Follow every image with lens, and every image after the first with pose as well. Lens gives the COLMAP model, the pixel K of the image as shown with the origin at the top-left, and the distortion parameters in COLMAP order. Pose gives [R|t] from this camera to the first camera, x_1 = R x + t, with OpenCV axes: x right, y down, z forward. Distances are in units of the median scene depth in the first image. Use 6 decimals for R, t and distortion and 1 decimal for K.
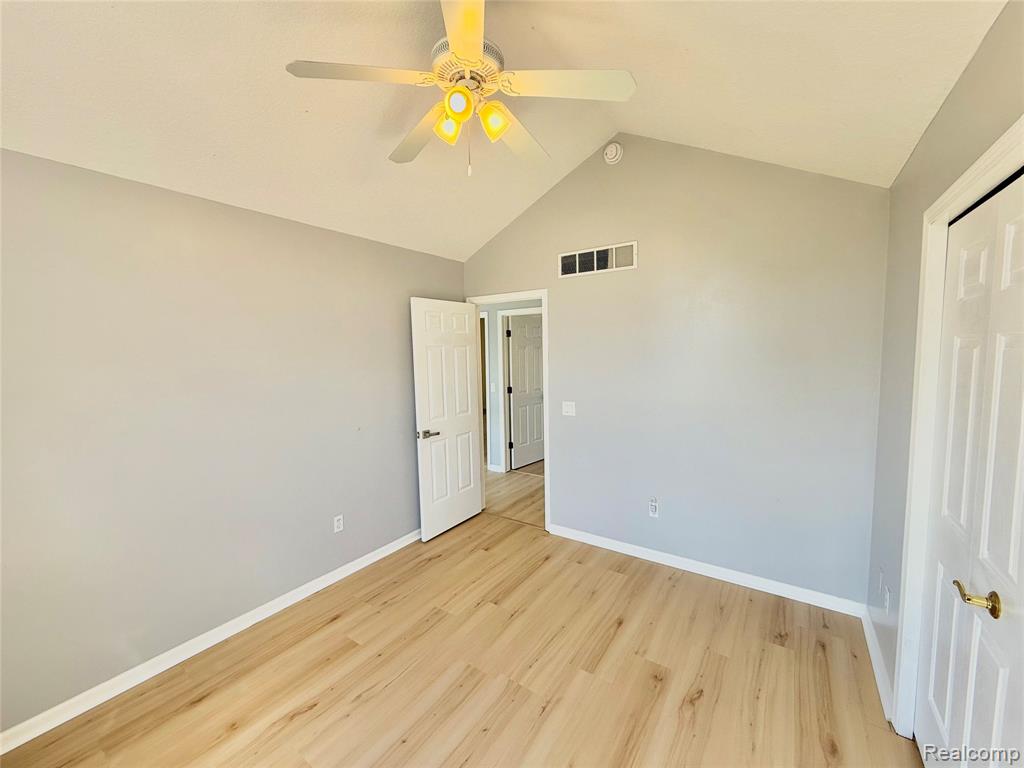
lens RADIAL K [[409.4, 0, 512.0], [0, 409.4, 384.0], [0, 0, 1]] dist [-0.000669, -0.000025]
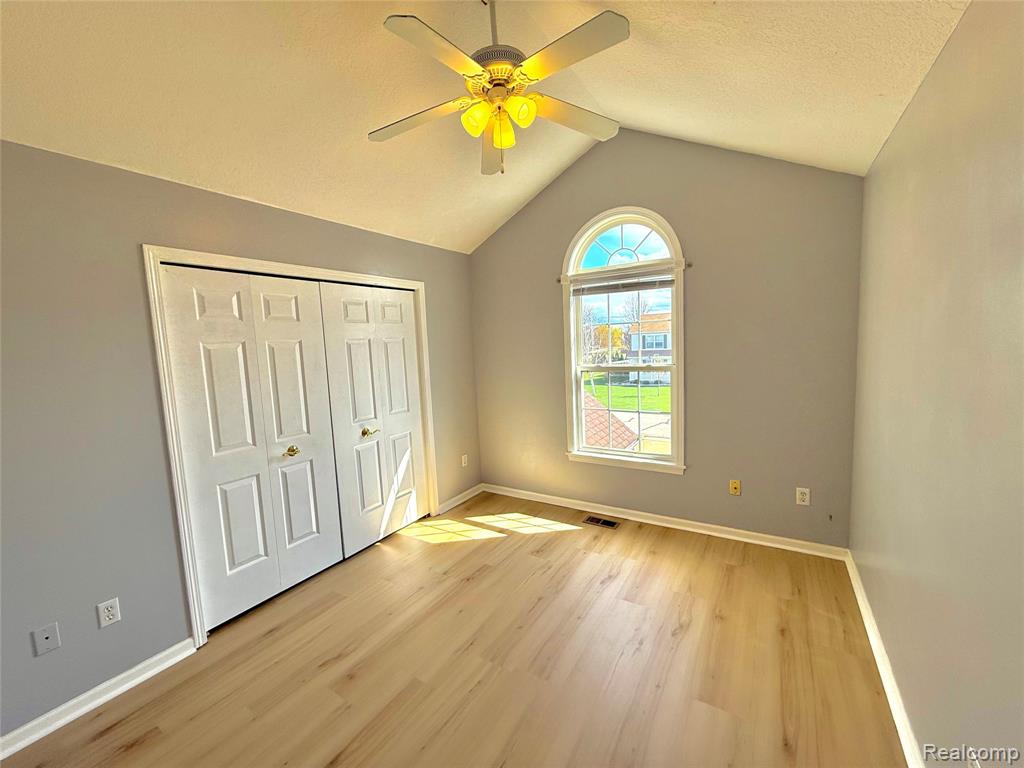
lens RADIAL K [[409.4, 0, 512.0], [0, 409.4, 384.0], [0, 0, 1]] dist [-0.000669, -0.000025]
pose [[-0.996621, 0.069009, -0.044547, -0.033332], [0.059446, 0.980256, 0.188584, -0.130306], [0.056681, 0.185299, -0.981046, 1.880880]]
